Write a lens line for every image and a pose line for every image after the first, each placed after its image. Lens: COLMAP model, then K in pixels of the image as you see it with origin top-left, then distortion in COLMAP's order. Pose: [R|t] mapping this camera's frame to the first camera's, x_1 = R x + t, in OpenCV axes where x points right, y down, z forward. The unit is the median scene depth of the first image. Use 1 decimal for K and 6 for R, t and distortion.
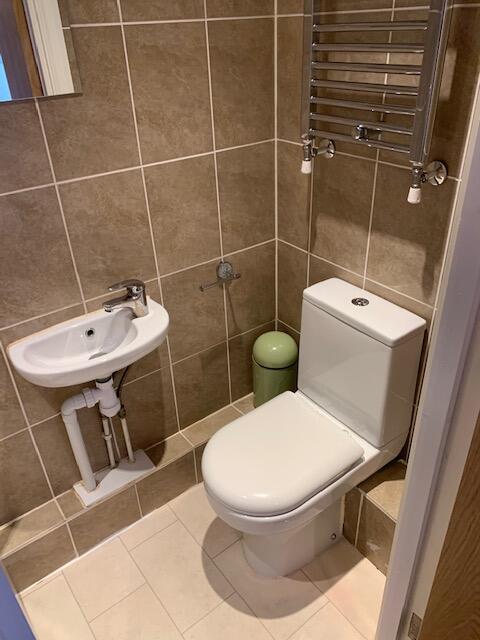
lens RADIAL K [[489.9, 0, 241.7], [0, 489.9, 319.0], [0, 0, 1]] dist [0.011645, -0.017872]
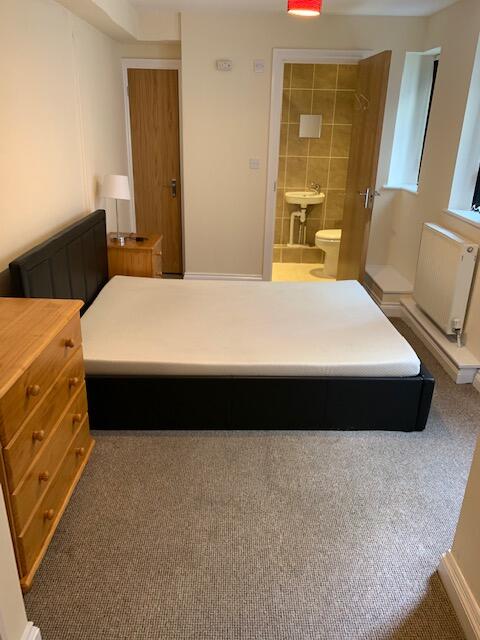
lens RADIAL K [[489.9, 0, 239.5], [0, 489.9, 318.7], [0, 0, 1]] dist [0.011645, -0.017872]
pose [[0.806759, 0.279721, -0.520477, 1.504890], [-0.361590, 0.930375, -0.060465, 1.297306], [0.467325, 0.236980, 0.851732, -2.225740]]
